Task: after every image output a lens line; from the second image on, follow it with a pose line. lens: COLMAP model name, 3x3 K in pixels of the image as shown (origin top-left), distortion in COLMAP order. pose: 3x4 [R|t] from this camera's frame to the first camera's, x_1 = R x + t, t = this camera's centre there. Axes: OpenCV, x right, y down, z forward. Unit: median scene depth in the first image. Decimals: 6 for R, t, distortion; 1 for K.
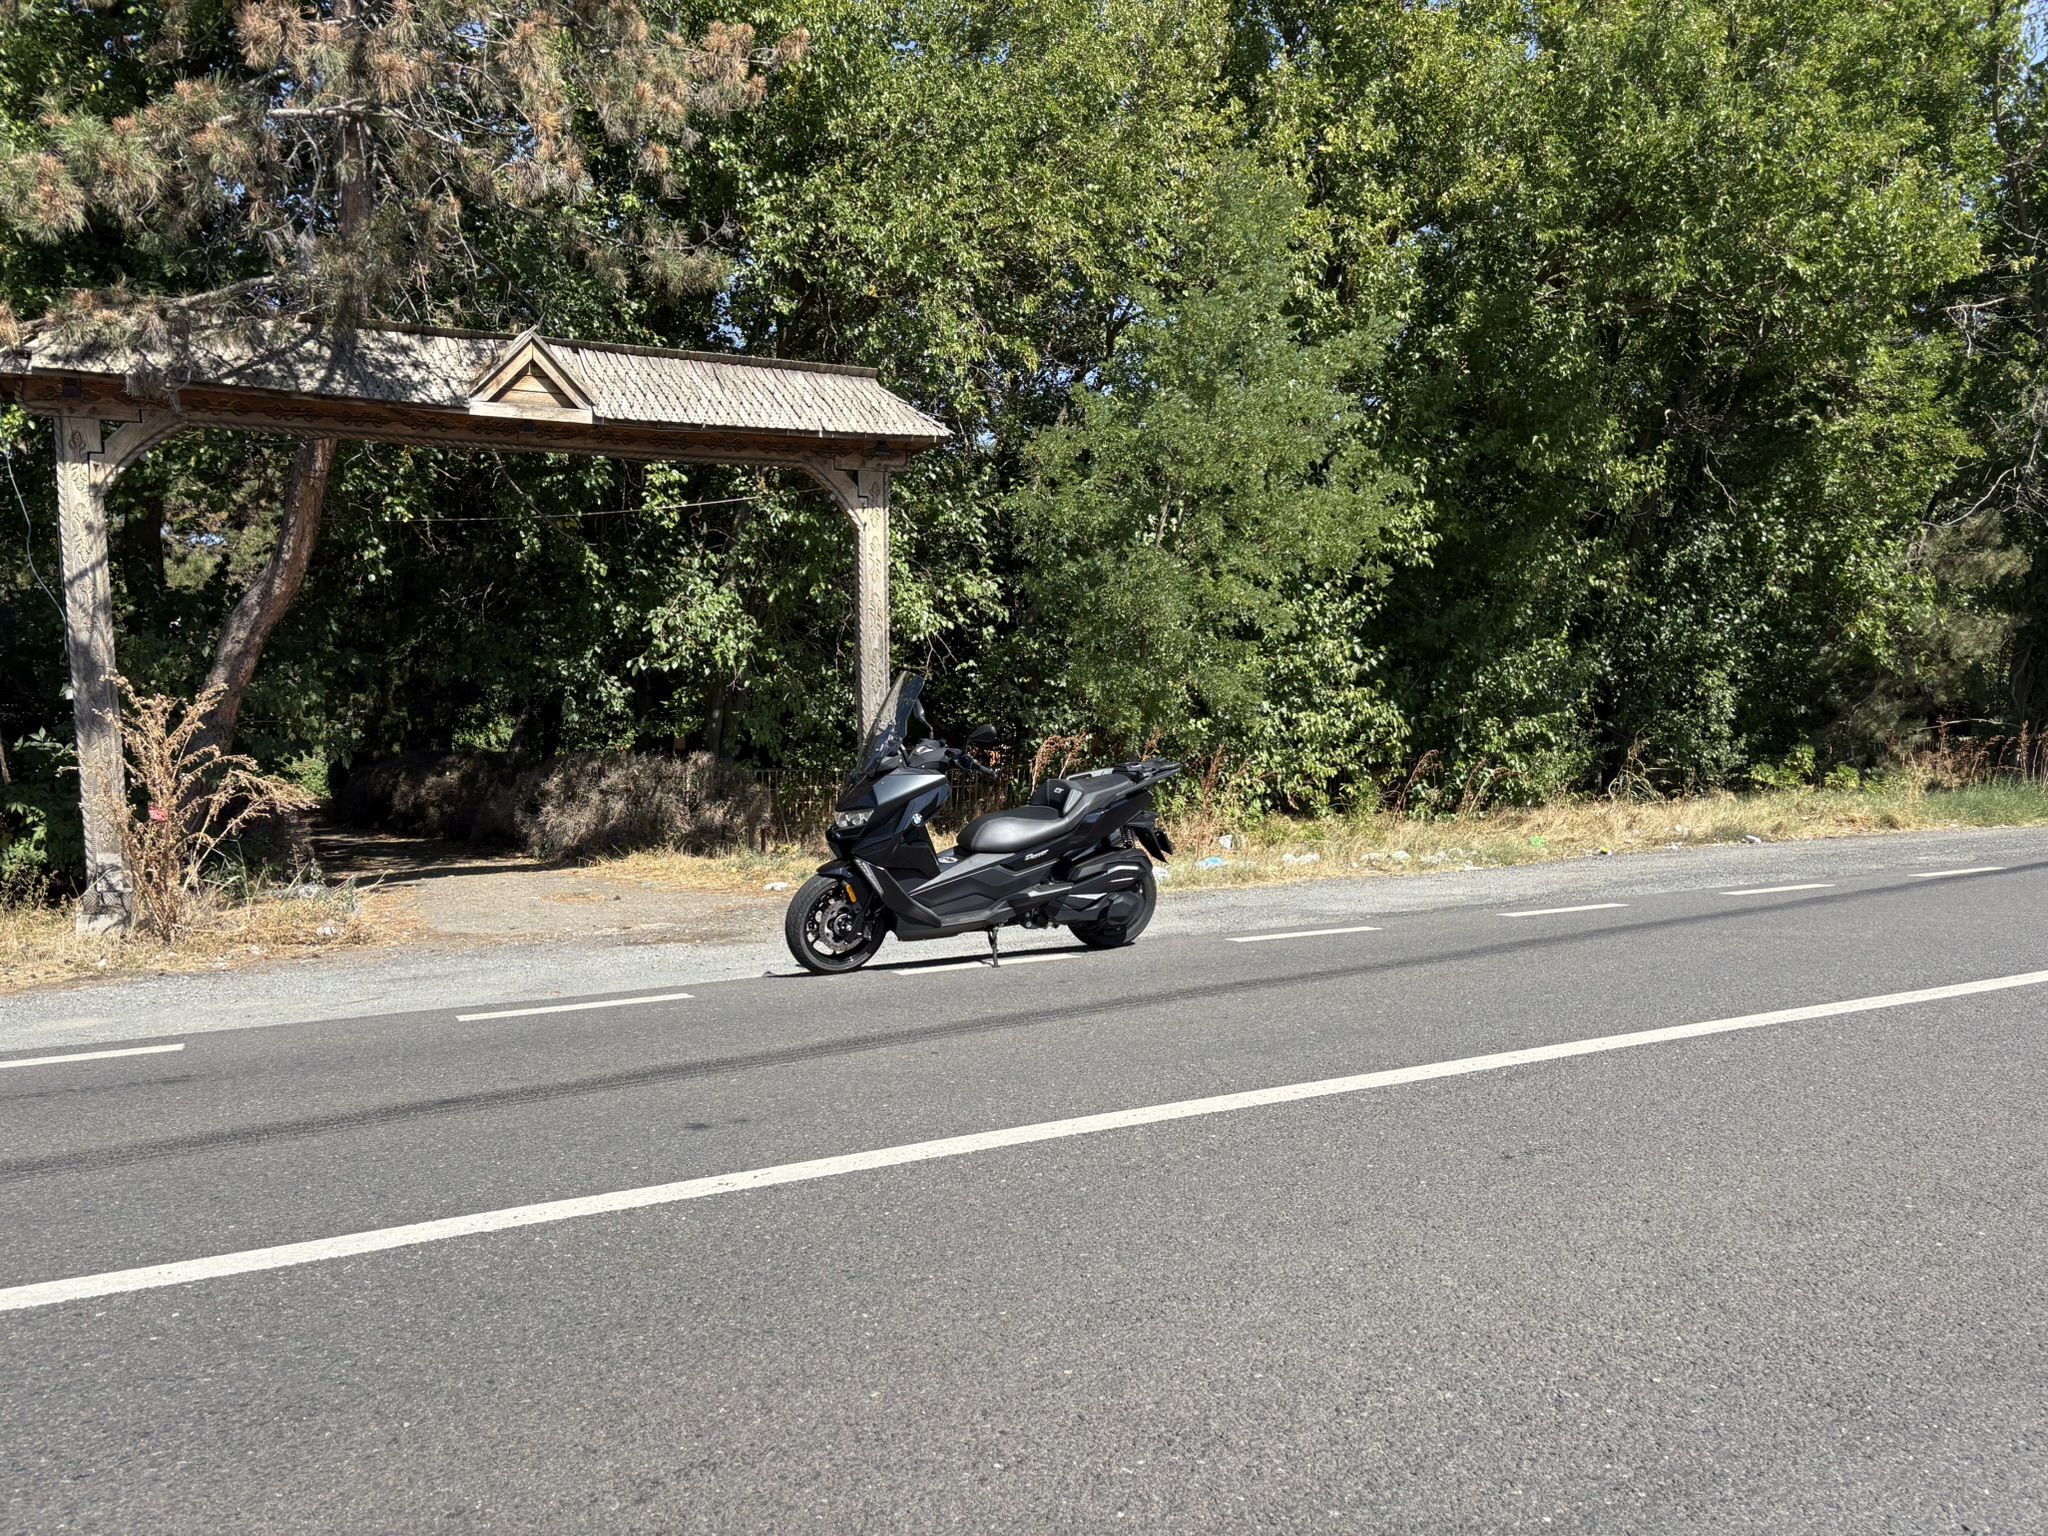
lens RADIAL K [[1539.1, 0, 1024.0], [0, 1539.1, 768.0], [0, 0, 1]] dist [0.023015, 0.000979]
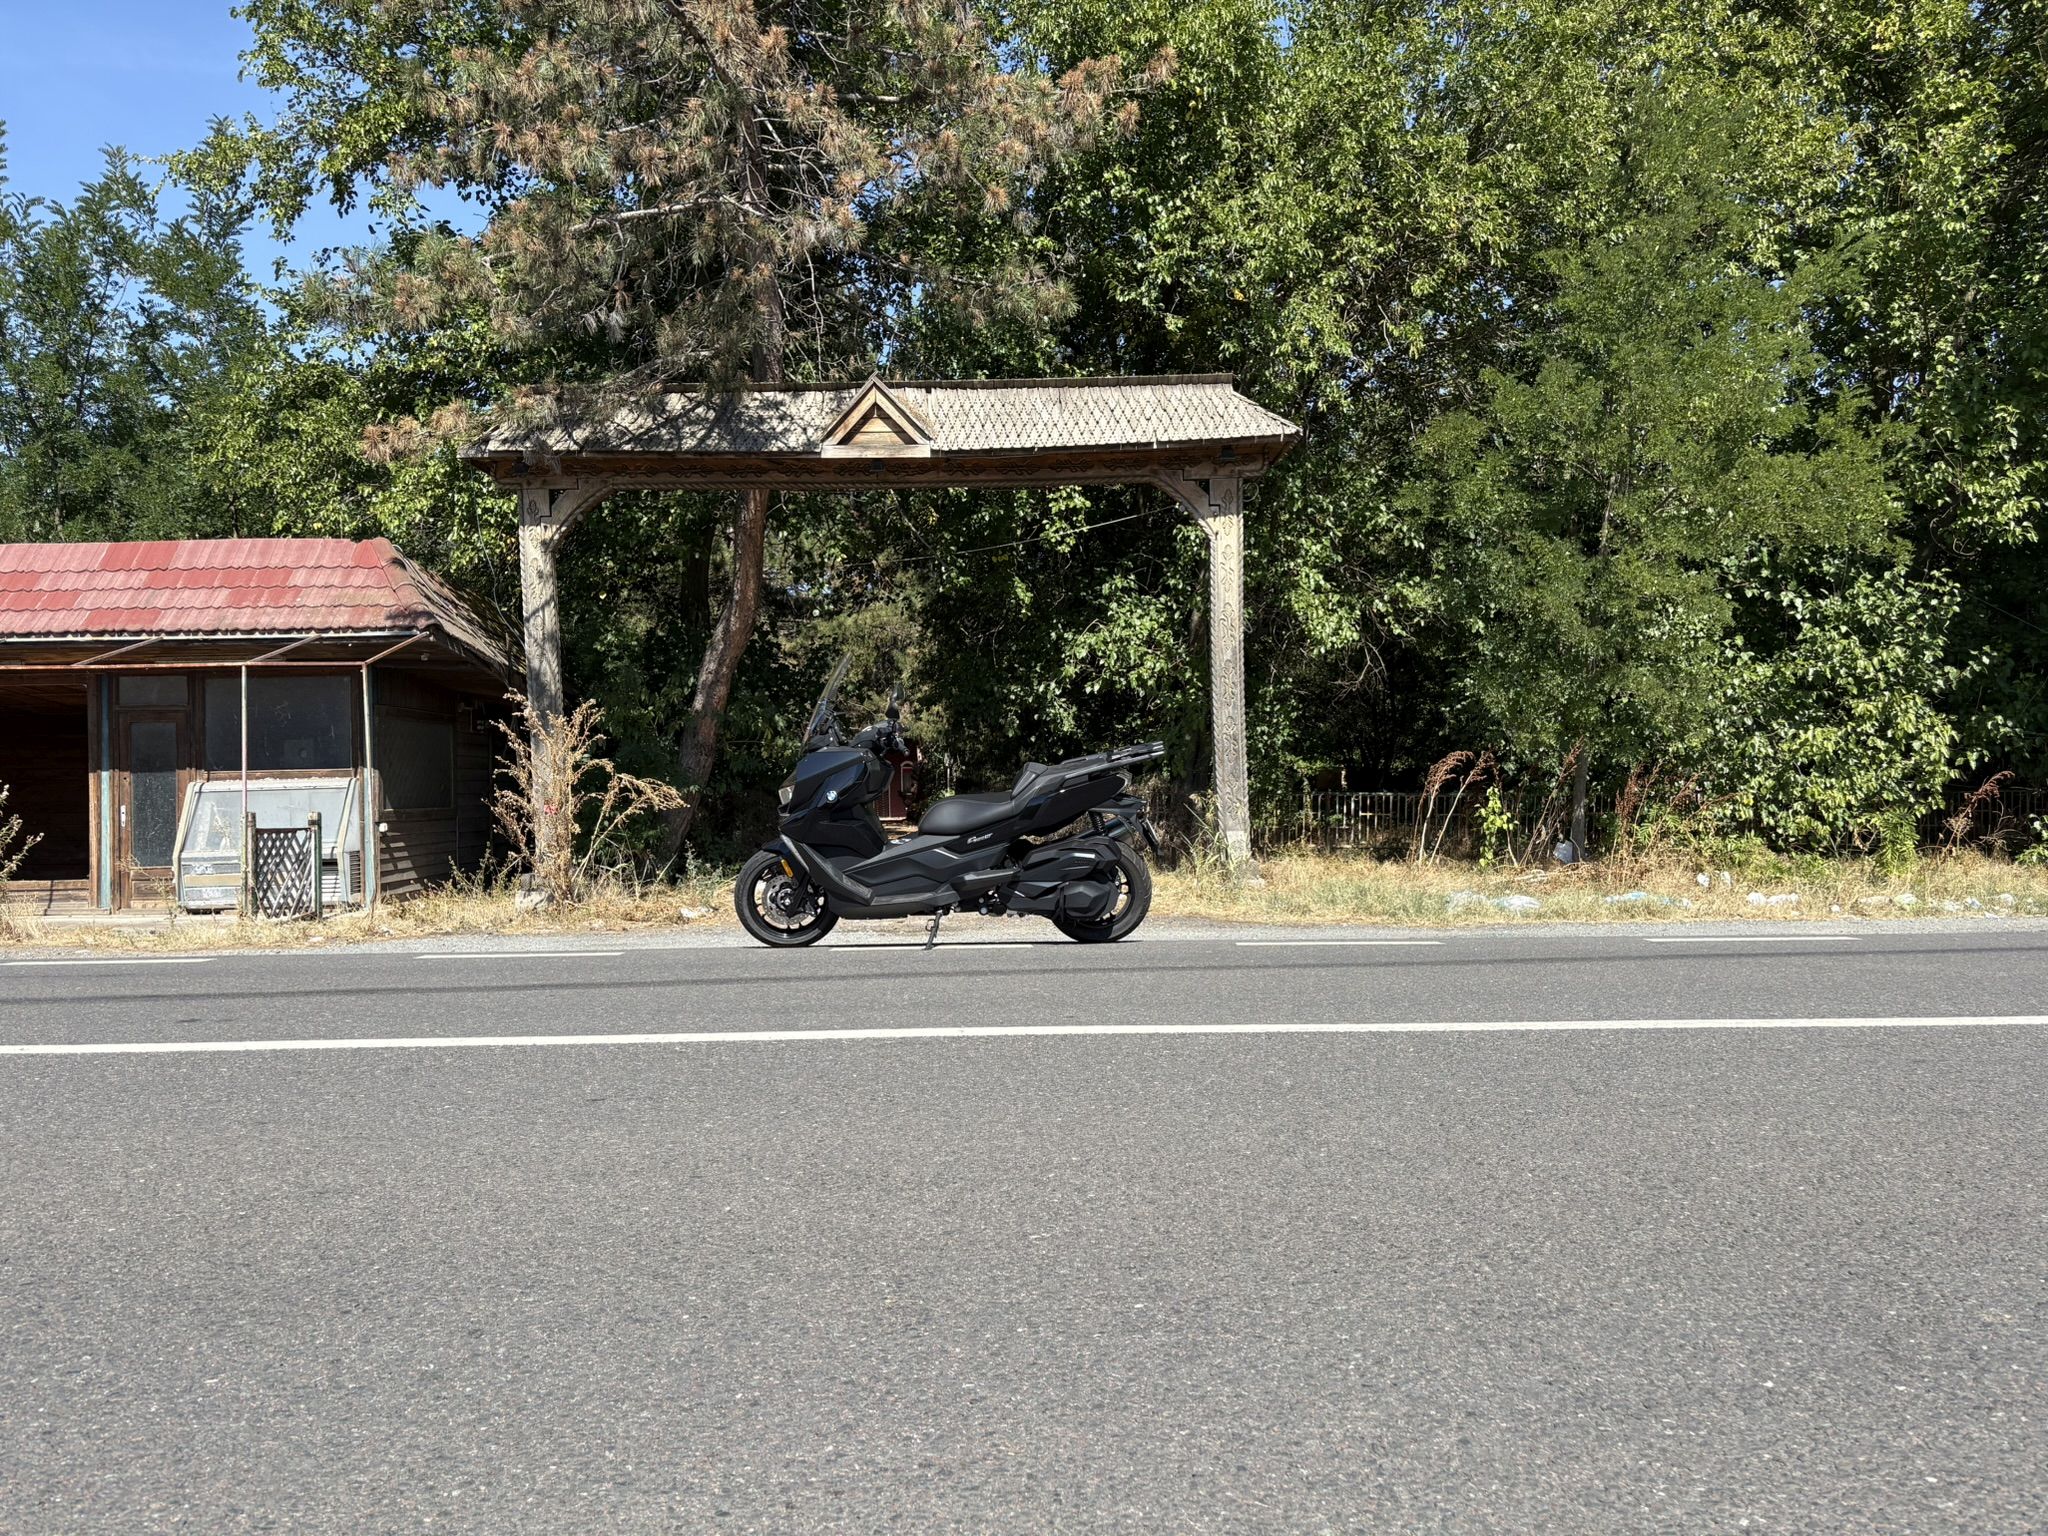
lens RADIAL K [[1555.5, 0, 1024.0], [0, 1555.5, 768.0], [0, 0, 1]] dist [0.076565, 0.005565]
pose [[0.878975, 0.001075, -0.476866, 0.301532], [-0.016701, 0.999453, -0.028532, 0.023835], [0.476575, 0.033043, 0.878513, 0.088735]]
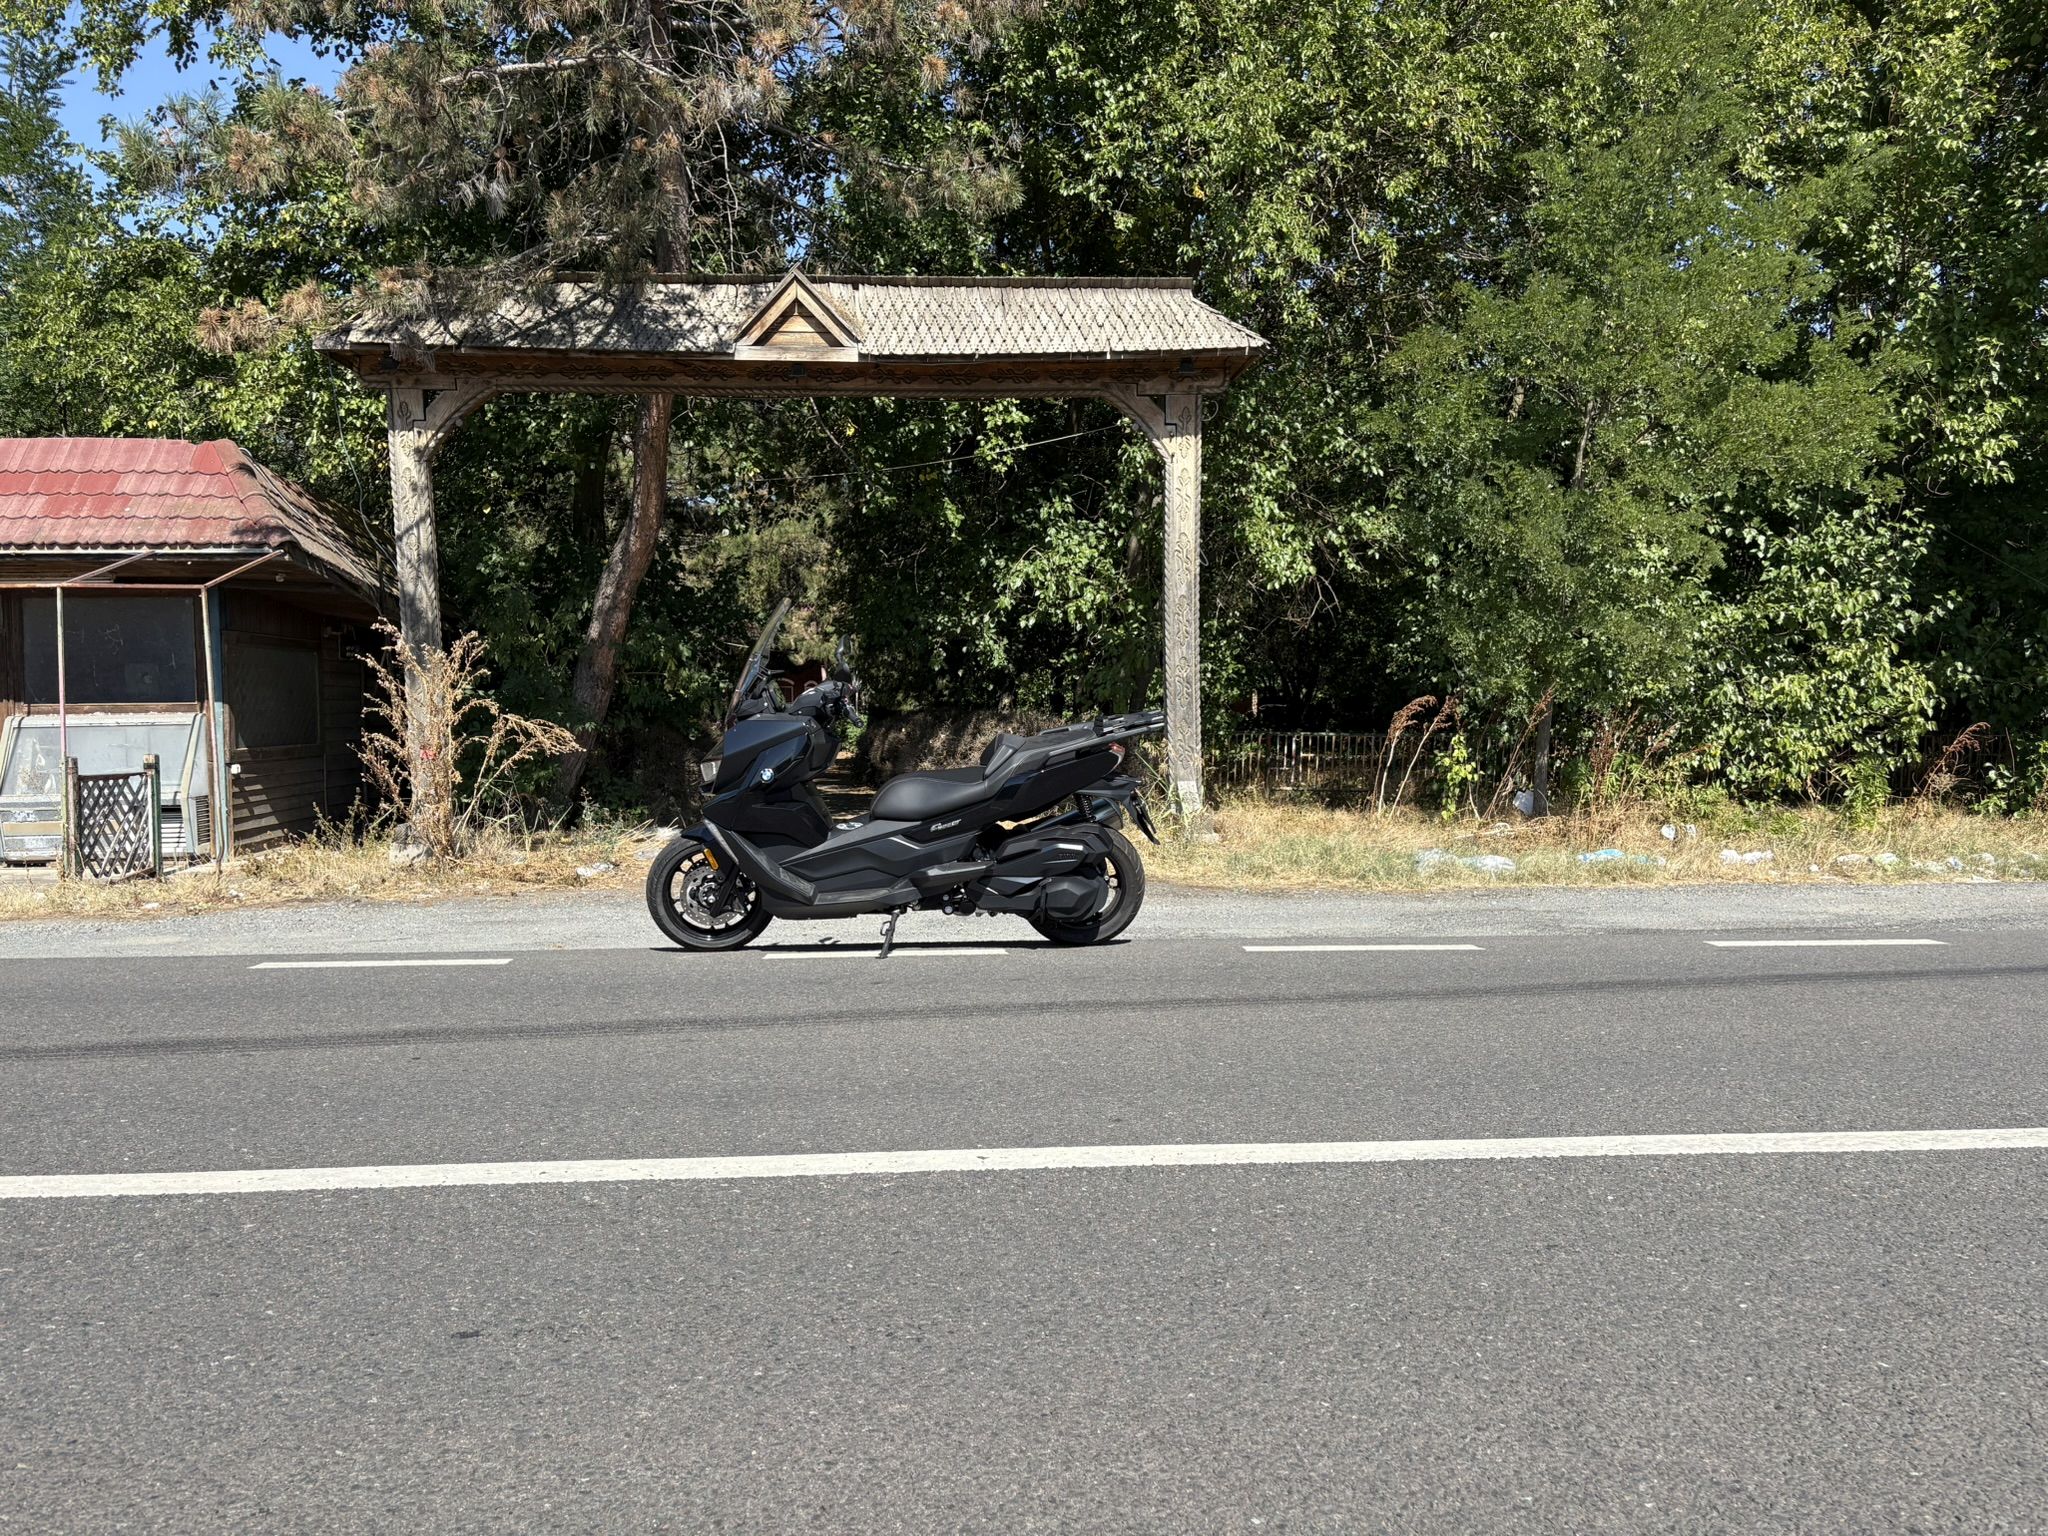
lens RADIAL K [[1549.8, 0, 1025.5], [0, 1549.8, 767.8], [0, 0, 1]] dist [0.033260, 0.049483]
pose [[0.908117, 0.032778, -0.417432, 0.231175], [-0.025301, 0.999405, 0.023433, 0.003899], [0.417952, -0.010719, 0.908406, 0.168339]]
